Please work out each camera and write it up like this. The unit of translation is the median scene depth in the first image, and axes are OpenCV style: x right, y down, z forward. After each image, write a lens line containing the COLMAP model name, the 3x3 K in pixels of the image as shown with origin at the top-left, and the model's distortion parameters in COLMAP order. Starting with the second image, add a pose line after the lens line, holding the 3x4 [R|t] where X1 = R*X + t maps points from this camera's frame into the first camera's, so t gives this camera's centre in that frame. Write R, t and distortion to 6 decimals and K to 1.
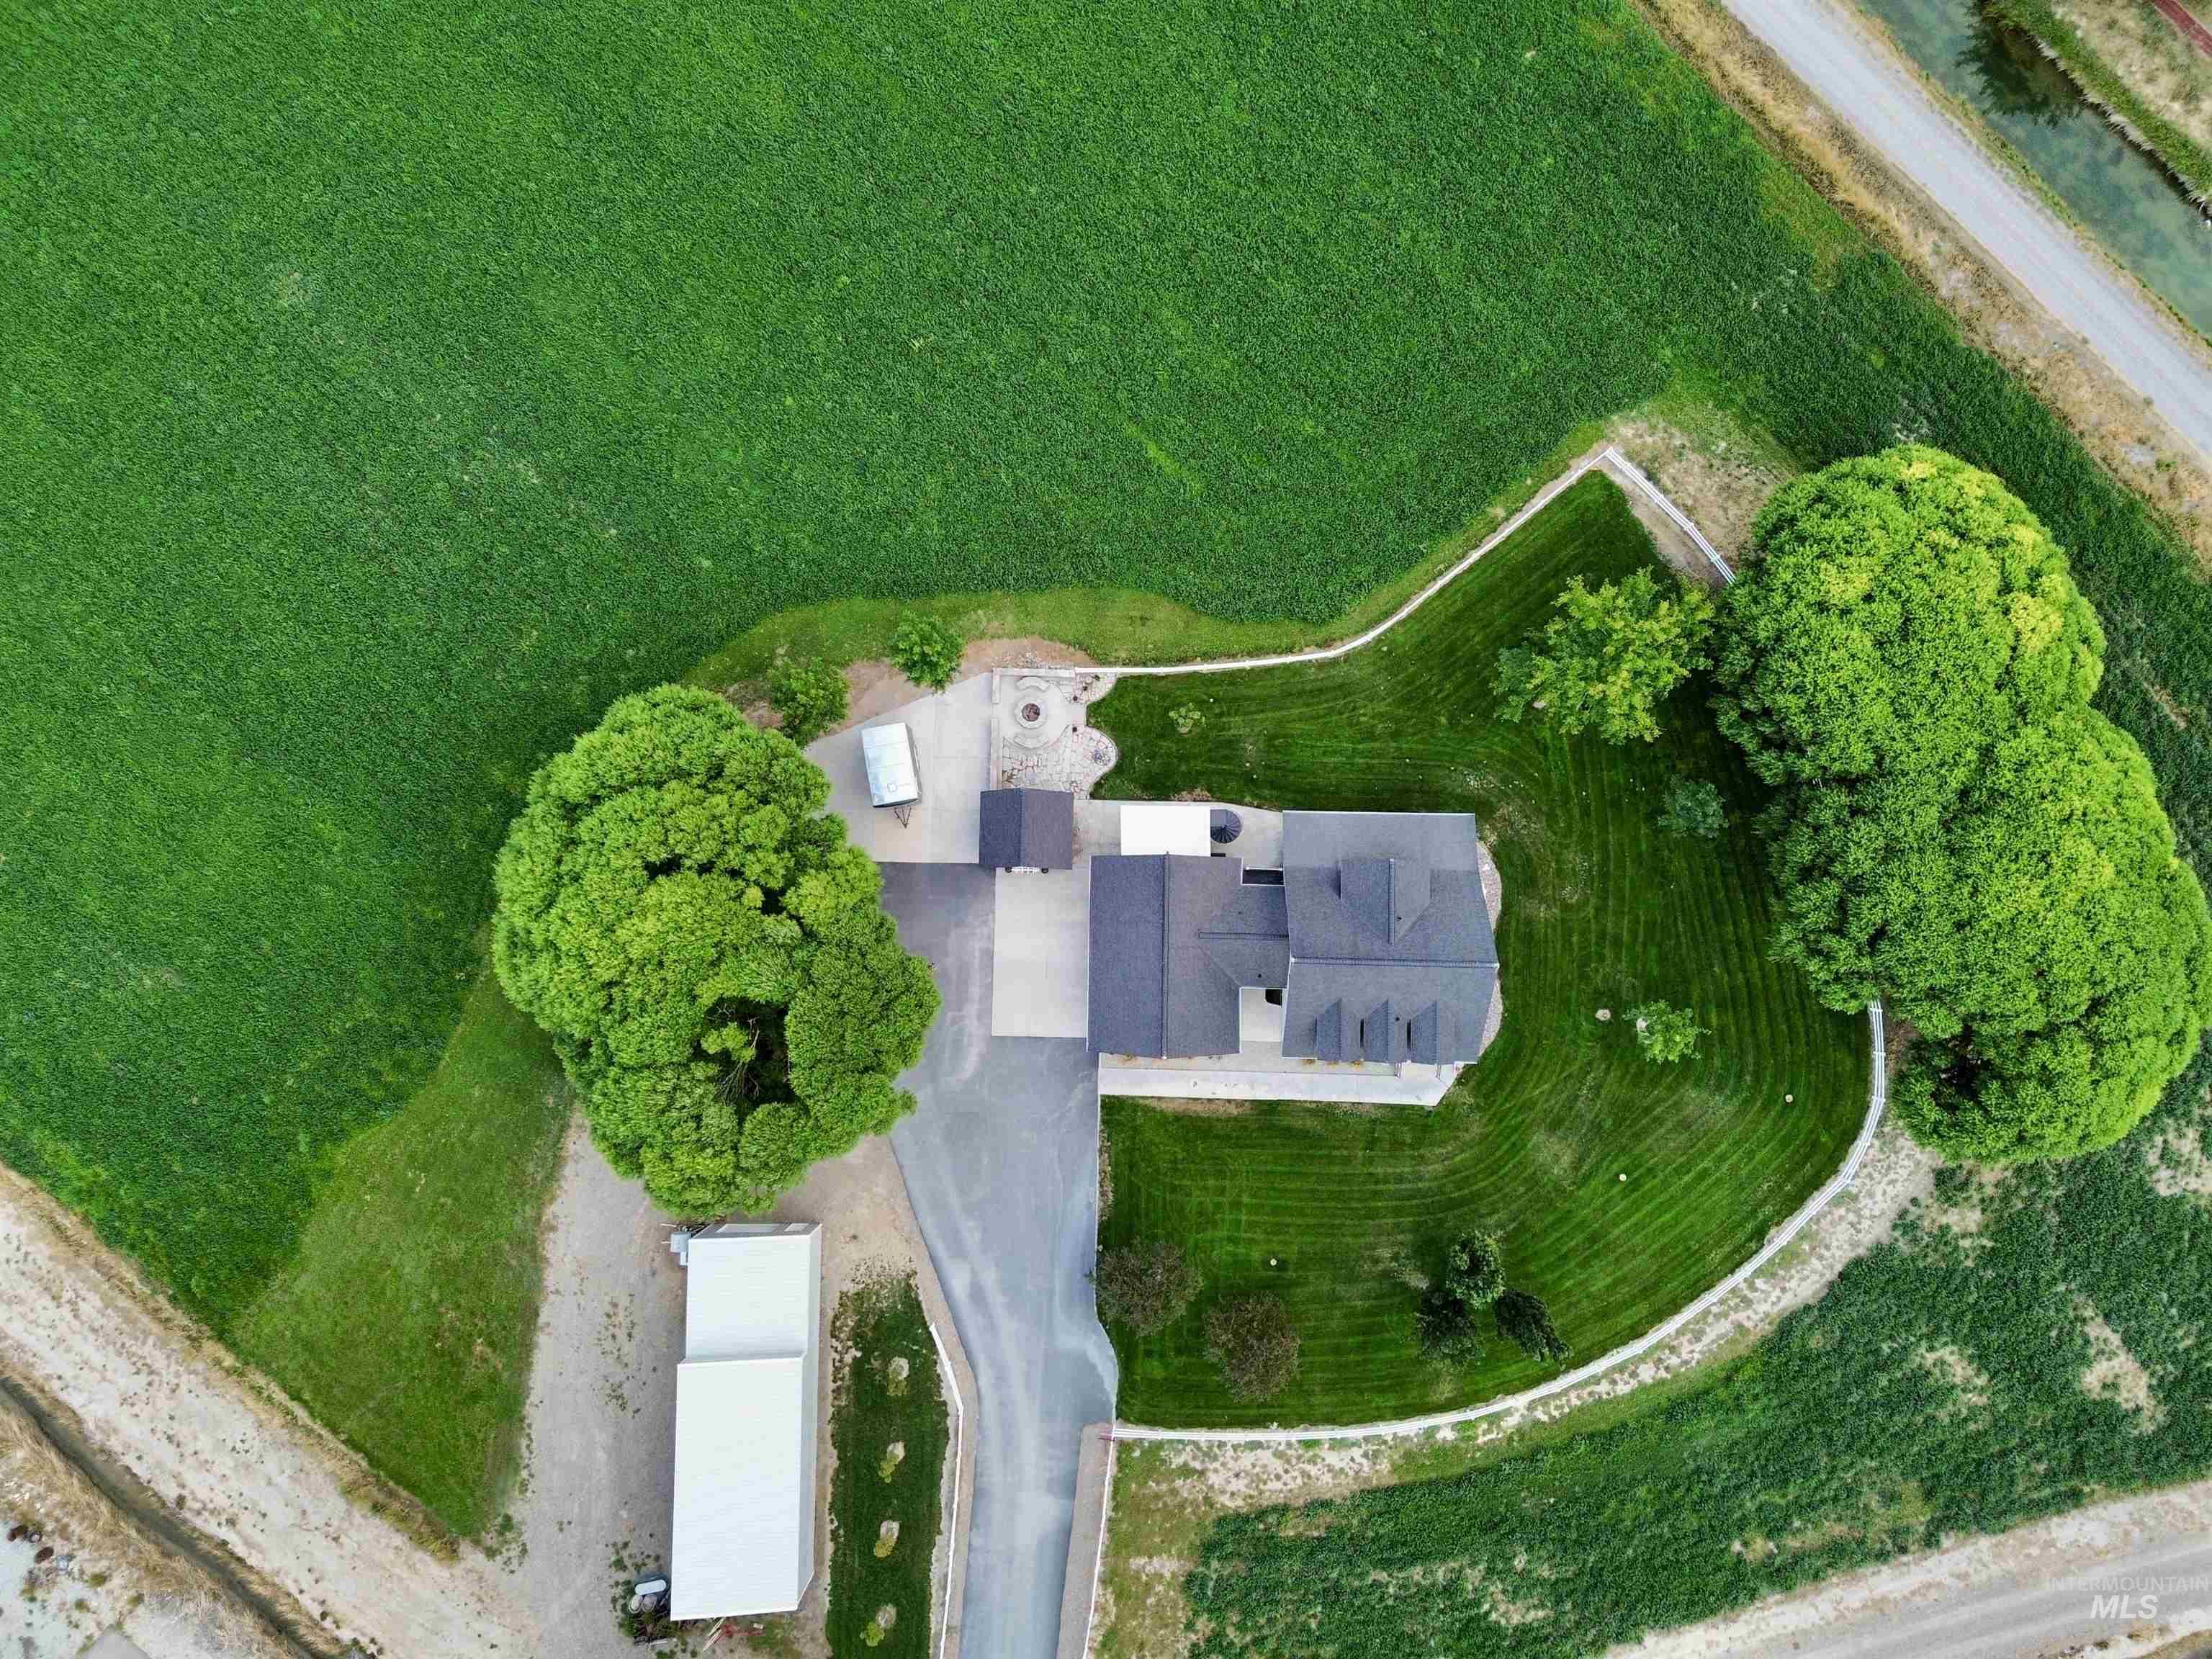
lens RADIAL K [[1561.2, 0, 1116.2], [0, 1561.2, 822.2], [0, 0, 1]] dist [0.088106, -0.092338]
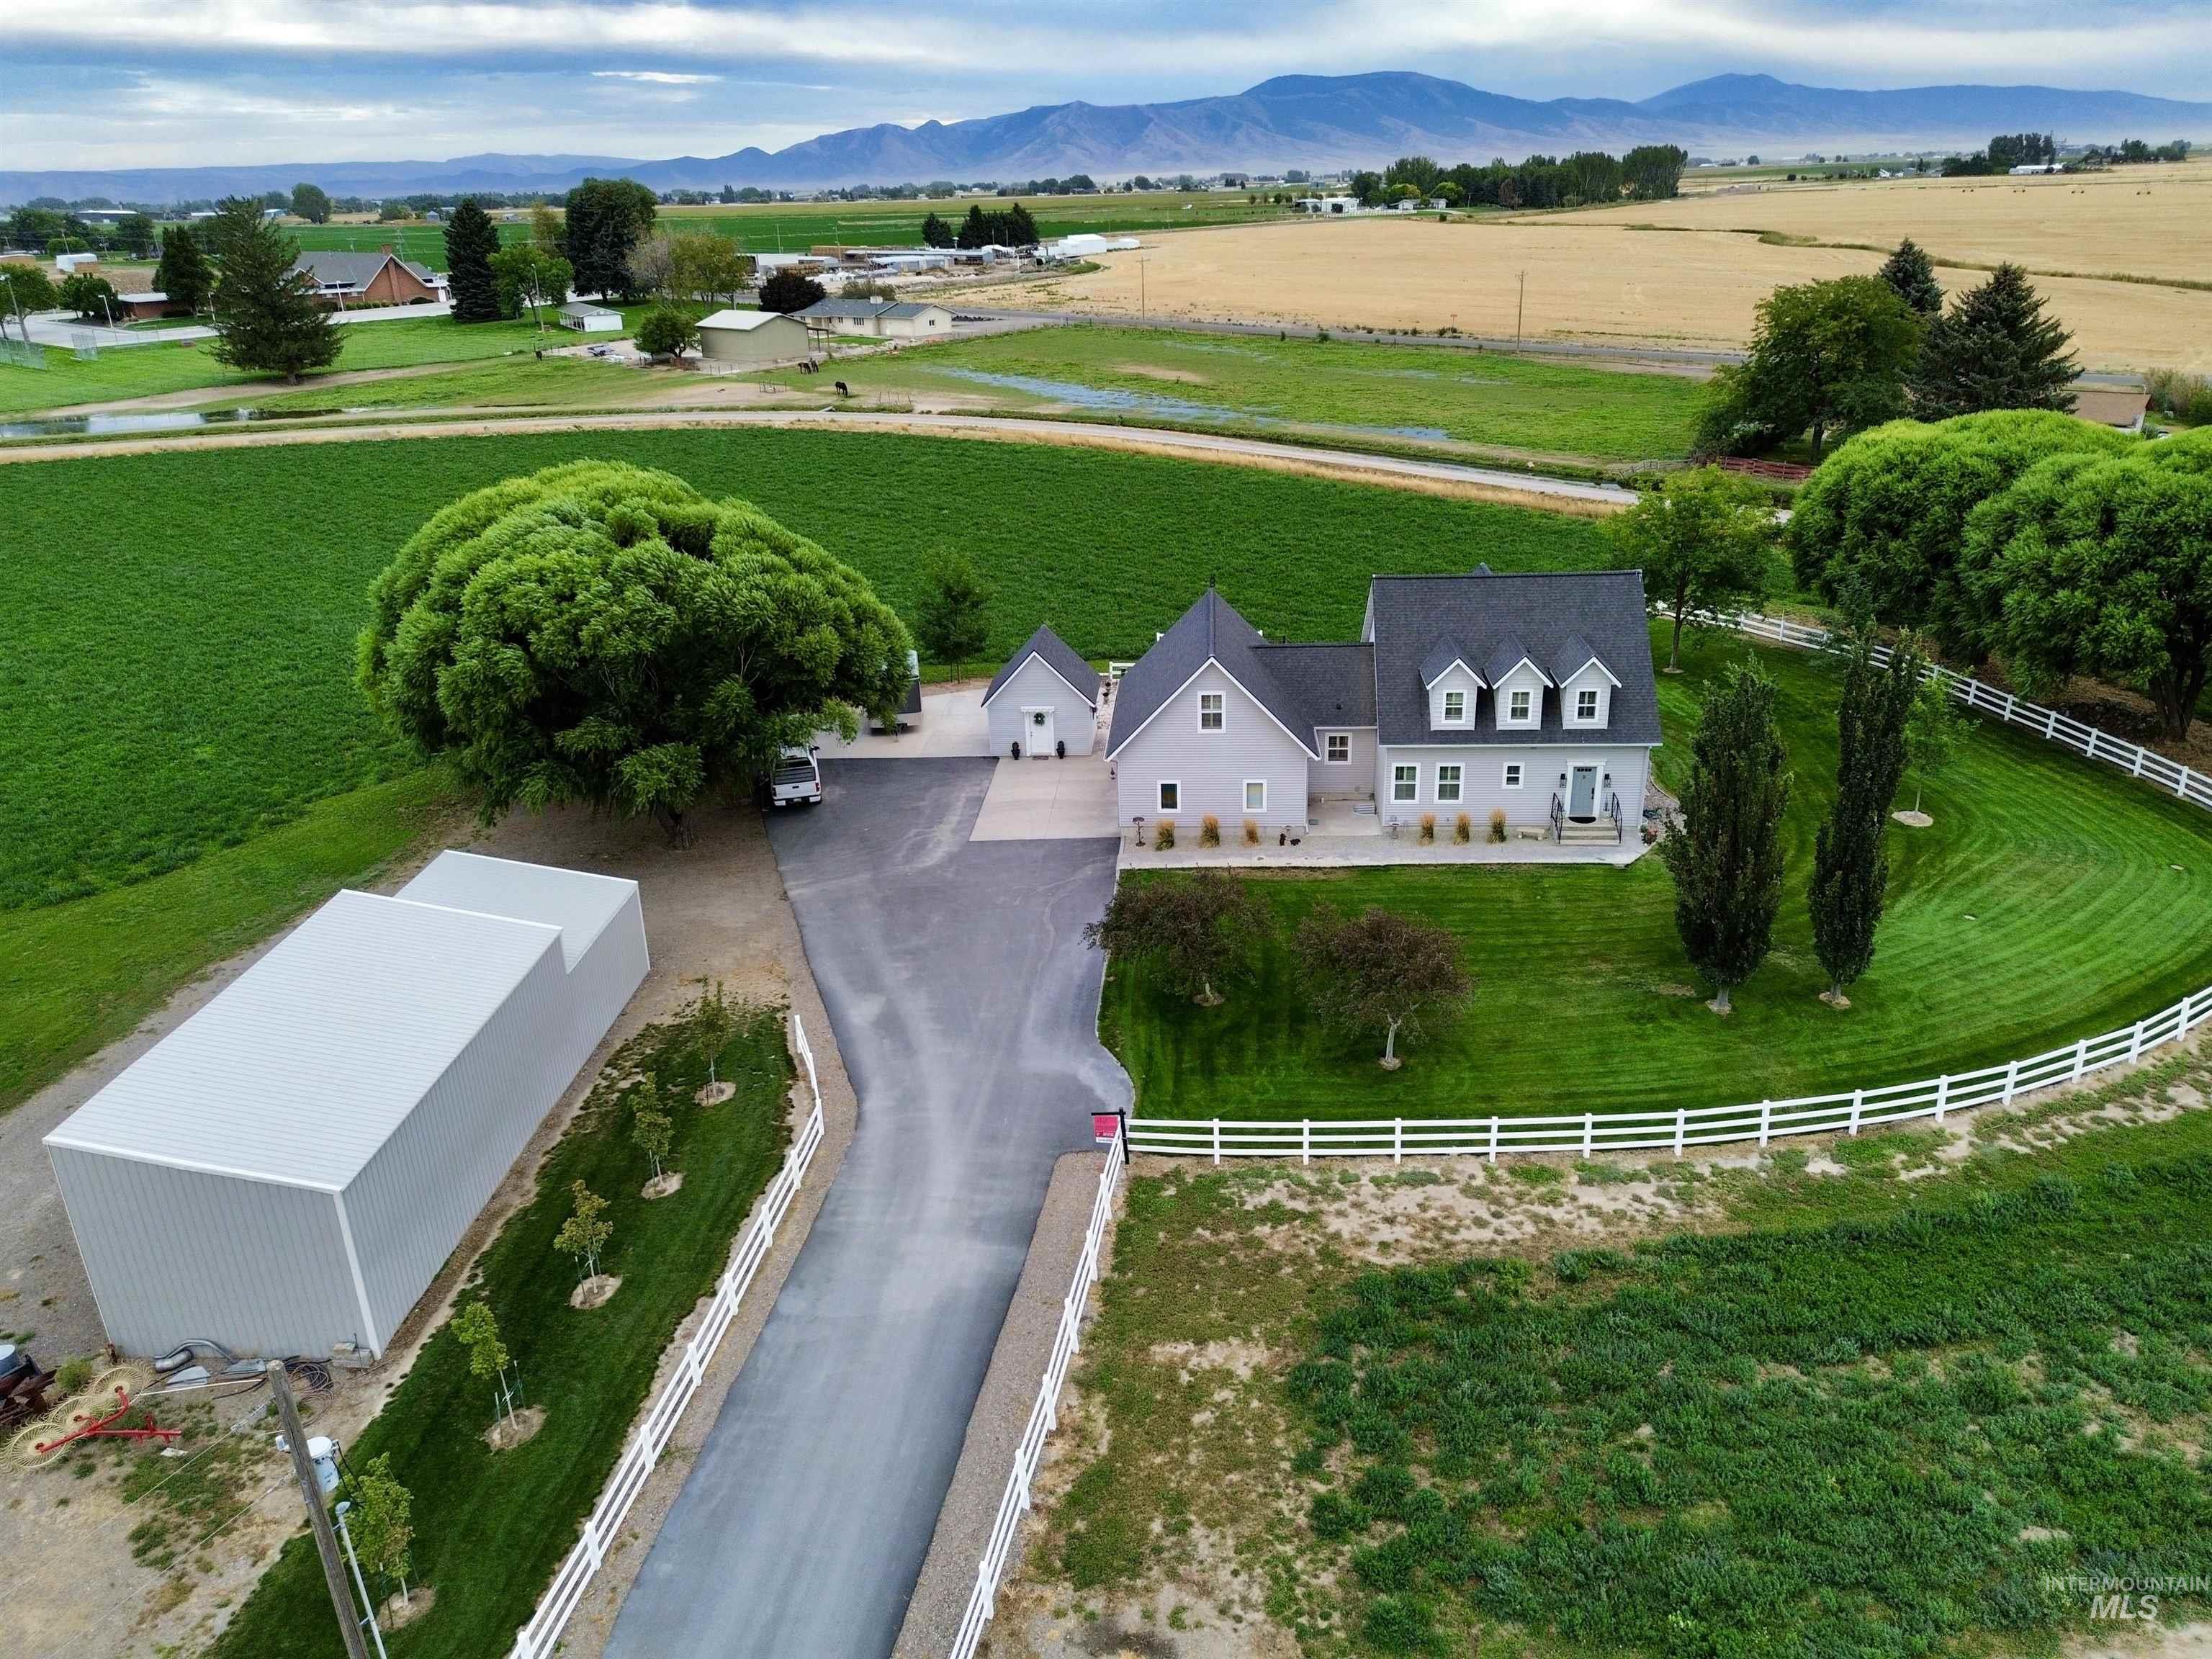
lens RADIAL K [[1561.2, 0, 1116.2], [0, 1561.2, 822.2], [0, 0, 1]] dist [0.088106, -0.092338]
pose [[0.999184, 0.010271, -0.039070, 0.014252], [-0.039755, 0.421806, -0.905814, 0.780818], [0.007177, 0.906628, 0.421870, 0.705005]]
